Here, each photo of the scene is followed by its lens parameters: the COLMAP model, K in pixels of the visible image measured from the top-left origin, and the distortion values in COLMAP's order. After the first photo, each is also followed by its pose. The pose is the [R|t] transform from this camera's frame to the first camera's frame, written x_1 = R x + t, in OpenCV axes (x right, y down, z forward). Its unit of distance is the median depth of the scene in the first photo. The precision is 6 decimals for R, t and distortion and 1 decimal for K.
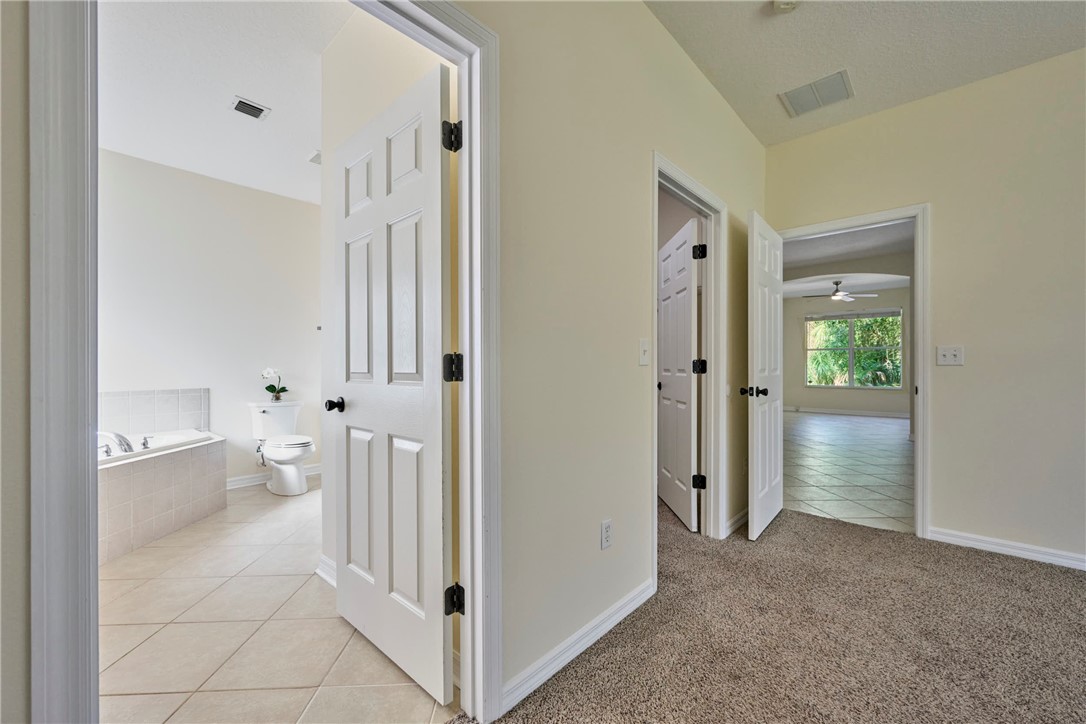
lens RADIAL K [[435.2, 0, 541.5], [0, 435.2, 364.7], [0, 0, 1]] dist [-0.000319, 0.000940]
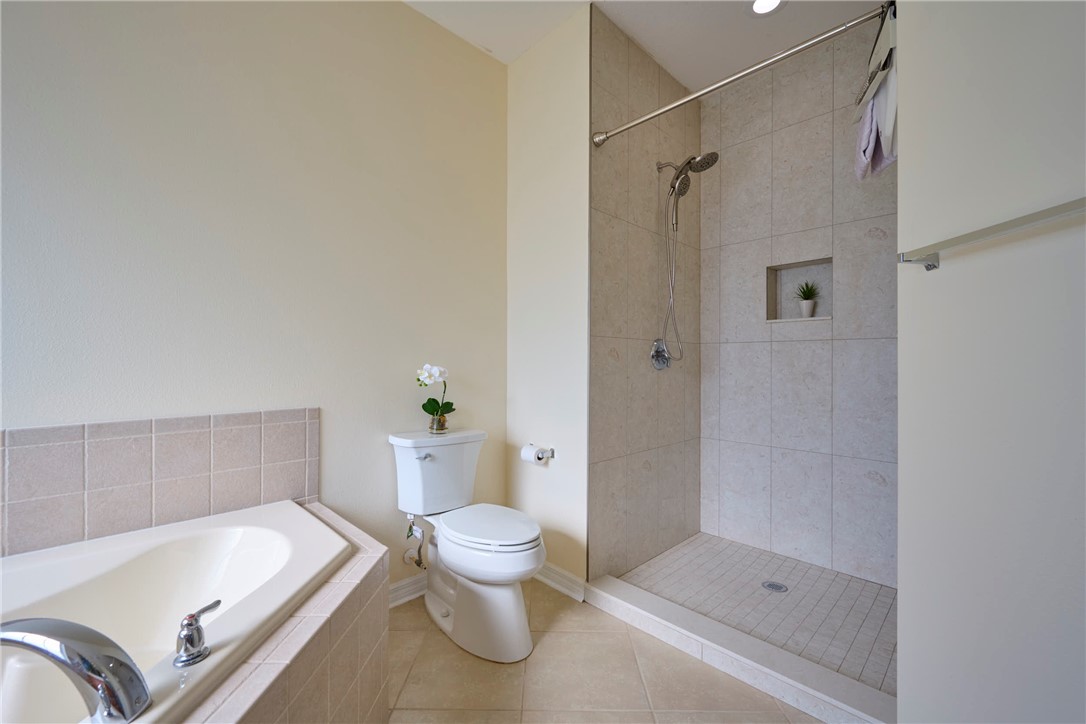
lens RADIAL K [[435.2, 0, 539.2], [0, 435.2, 363.5], [0, 0, 1]] dist [-0.000319, 0.000940]
pose [[0.998564, 0.000684, -0.053560, -0.518036], [-0.000688, 1.000000, -0.000053, 0.006725], [0.053560, 0.000090, 0.998565, 0.563577]]
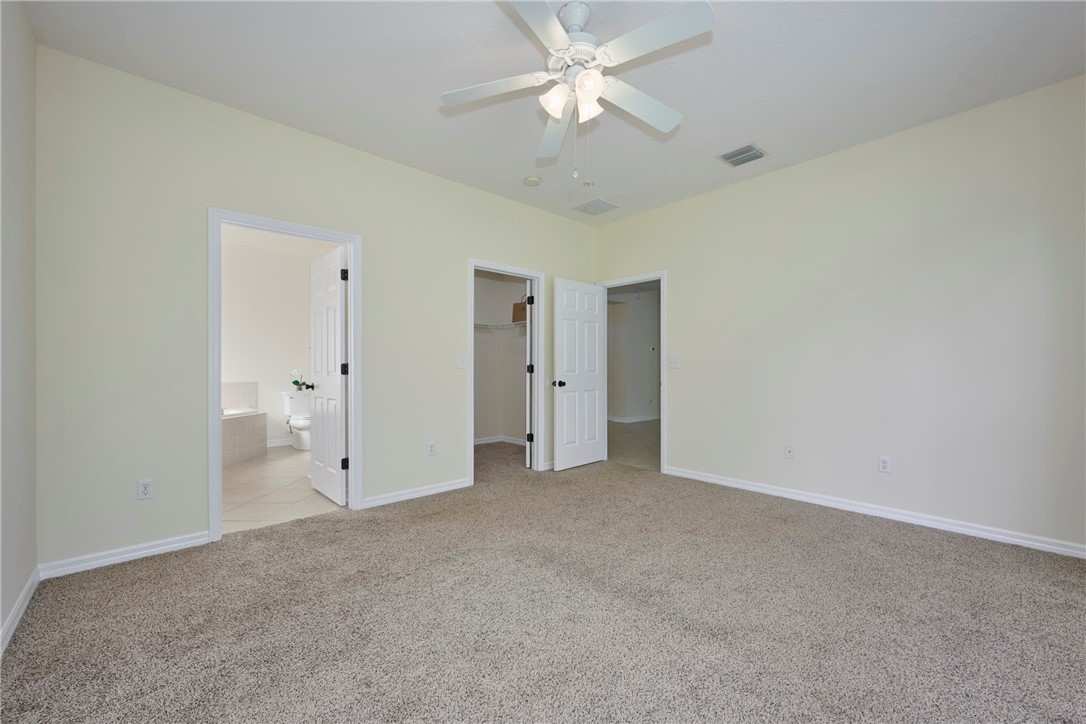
lens RADIAL K [[435.2, 0, 544.0], [0, 435.2, 367.5], [0, 0, 1]] dist [-0.000319, 0.000940]
pose [[0.996636, 0.001760, -0.081933, 0.408212], [-0.001636, 0.999997, 0.001581, -0.003125], [0.081936, -0.001442, 0.996637, -0.495896]]
